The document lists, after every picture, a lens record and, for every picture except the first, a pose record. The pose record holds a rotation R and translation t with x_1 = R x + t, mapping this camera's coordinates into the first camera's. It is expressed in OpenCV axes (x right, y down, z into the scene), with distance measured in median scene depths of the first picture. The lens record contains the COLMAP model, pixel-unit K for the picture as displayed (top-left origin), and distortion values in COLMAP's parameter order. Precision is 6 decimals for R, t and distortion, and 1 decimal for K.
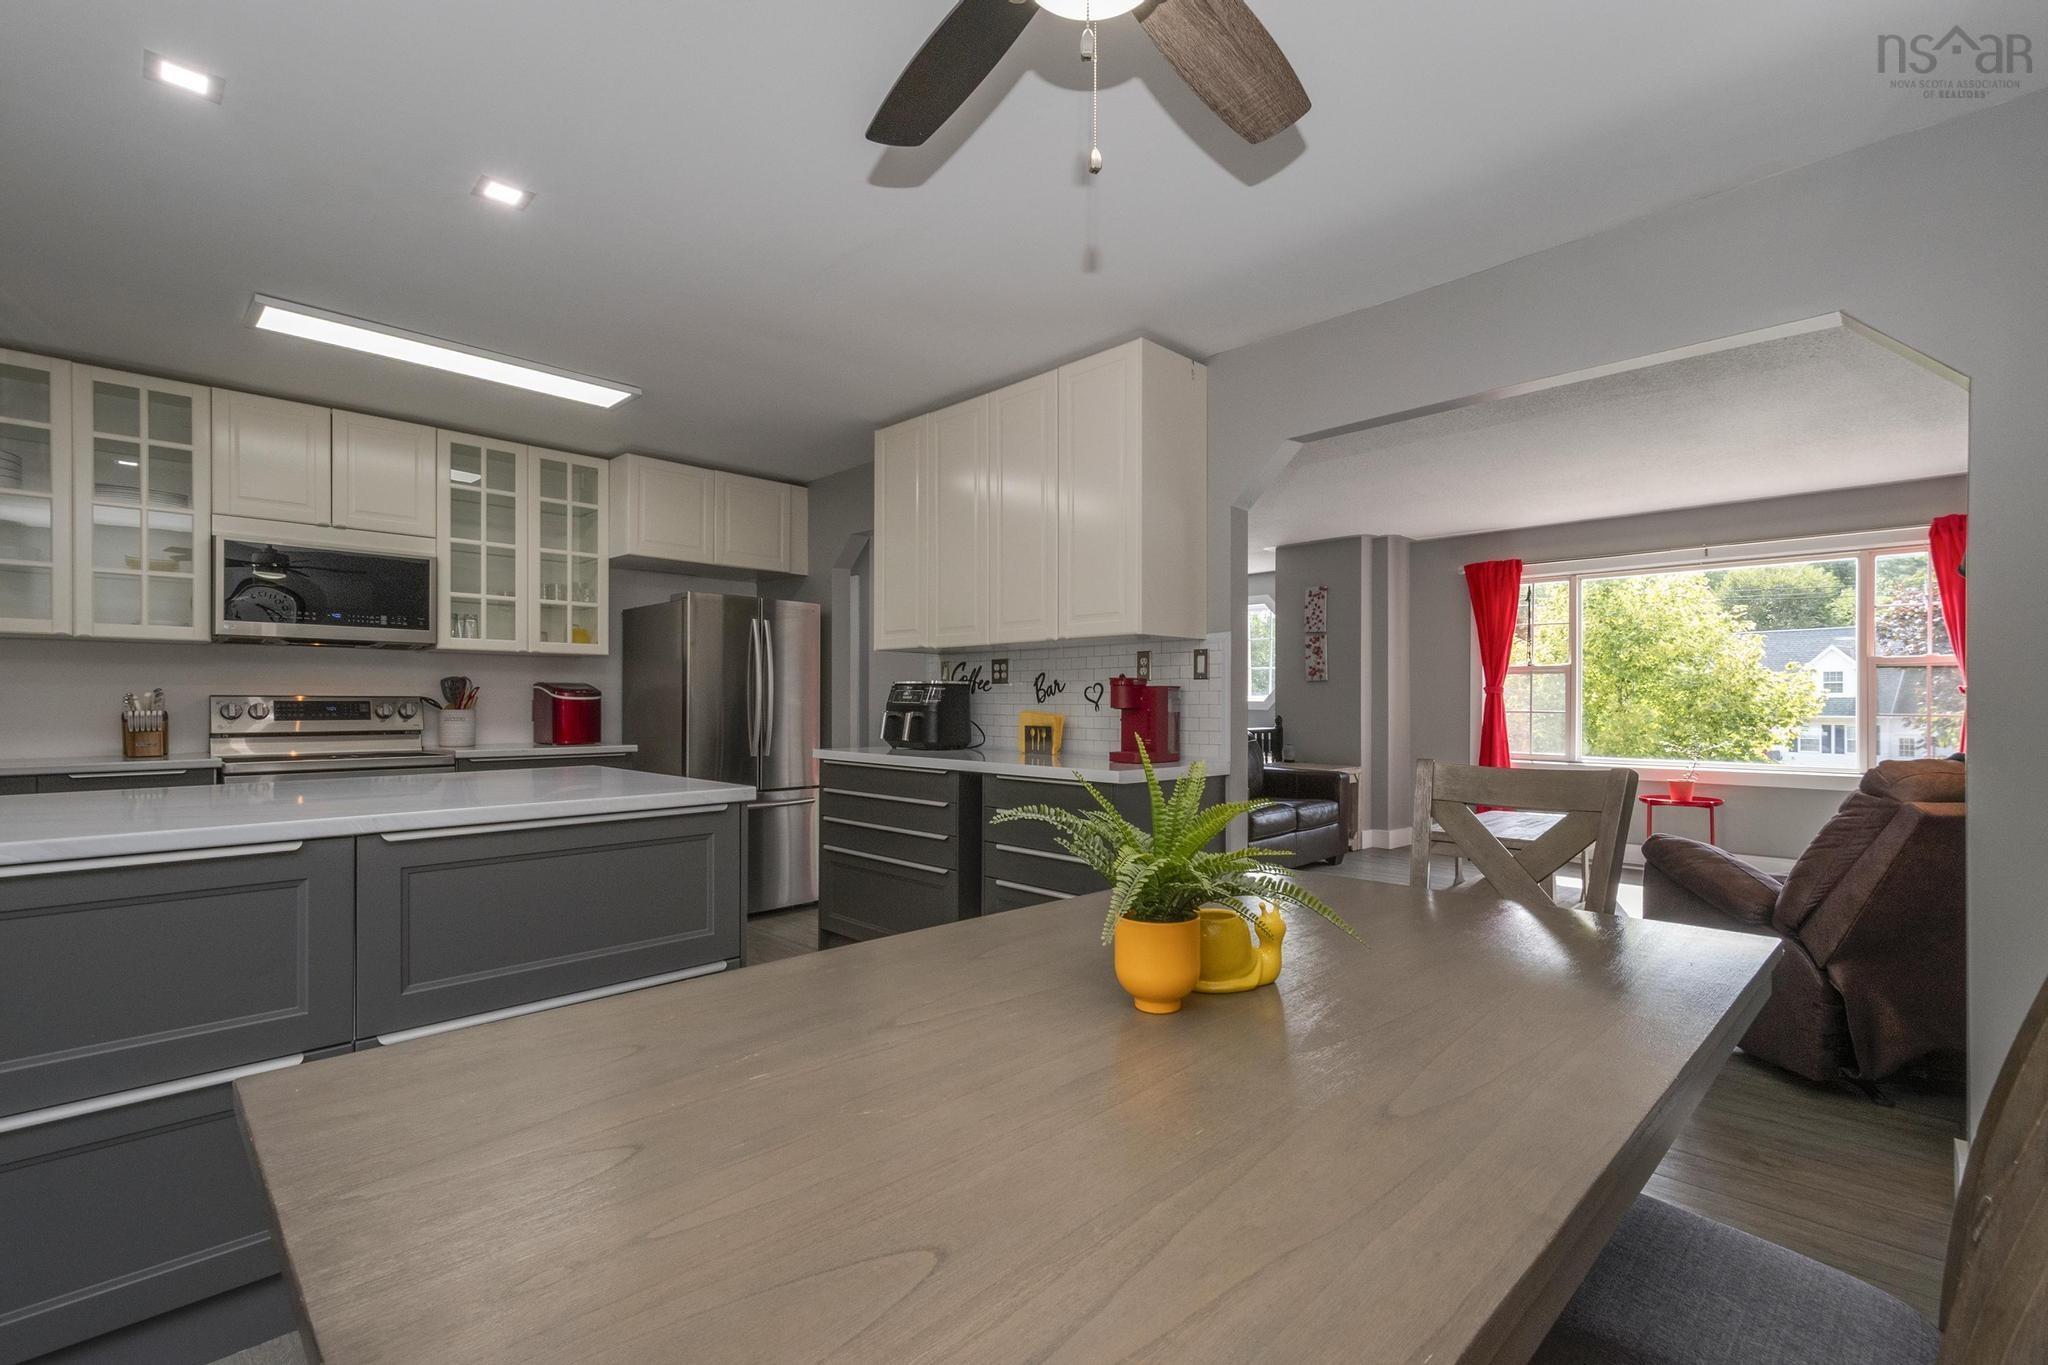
lens RADIAL K [[920.9, 0, 1027.4], [0, 920.9, 696.2], [0, 0, 1]] dist [0.005619, -0.000624]
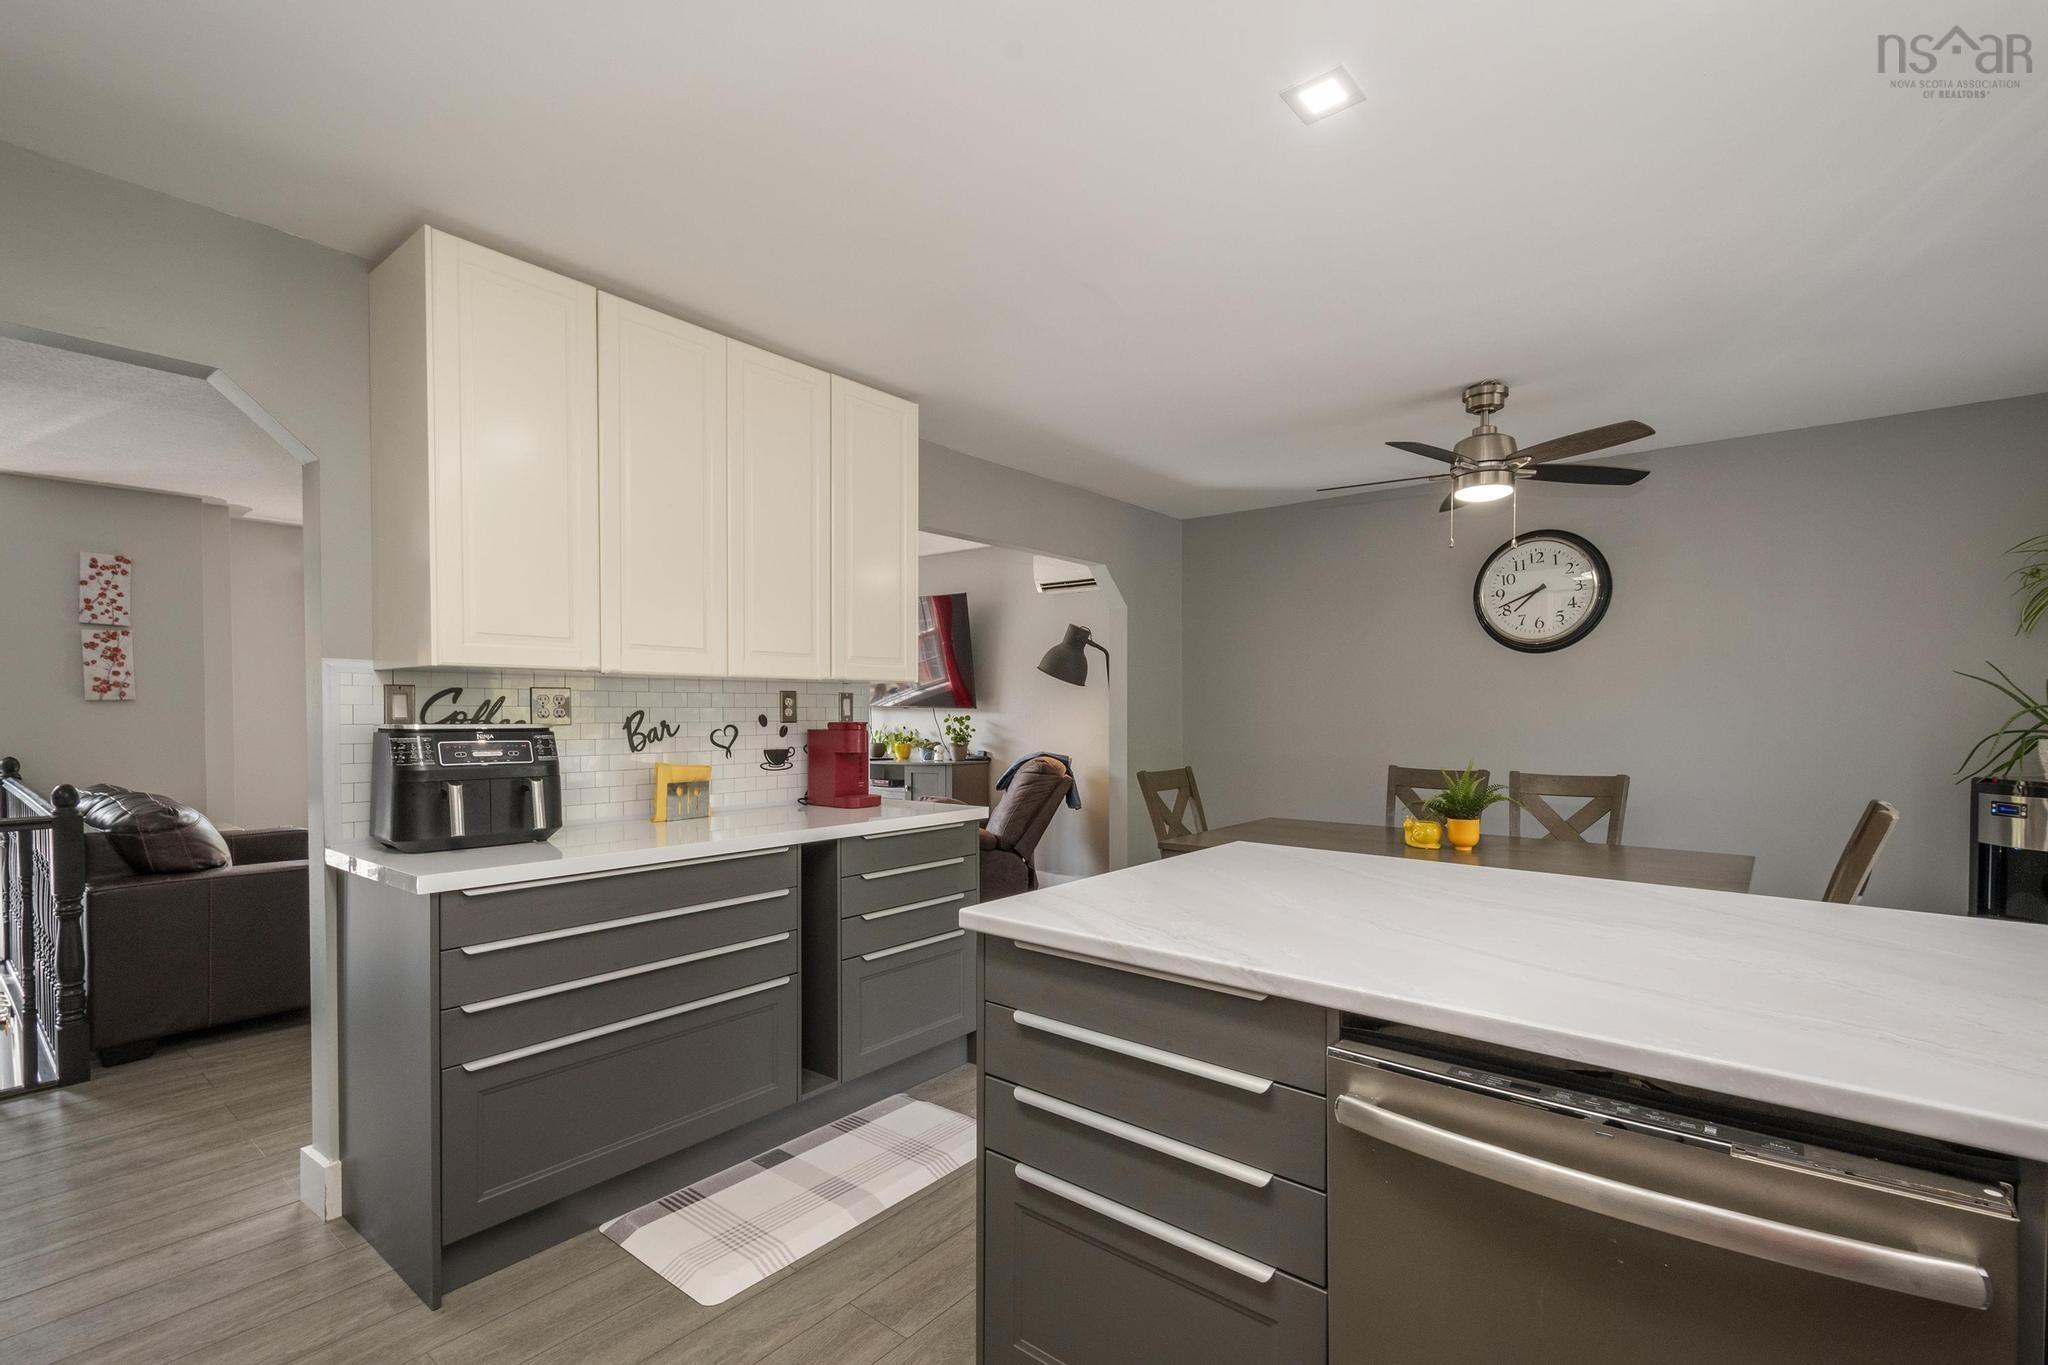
lens RADIAL K [[905.2, 0, 1049.7], [0, 905.2, 735.2], [0, 0, 1]] dist [0.011479, -0.001161]
pose [[-0.113221, -0.030422, 0.993104, -0.706598], [-0.008269, 0.999525, 0.029676, -0.028777], [-0.993535, -0.004852, -0.113418, 0.722205]]
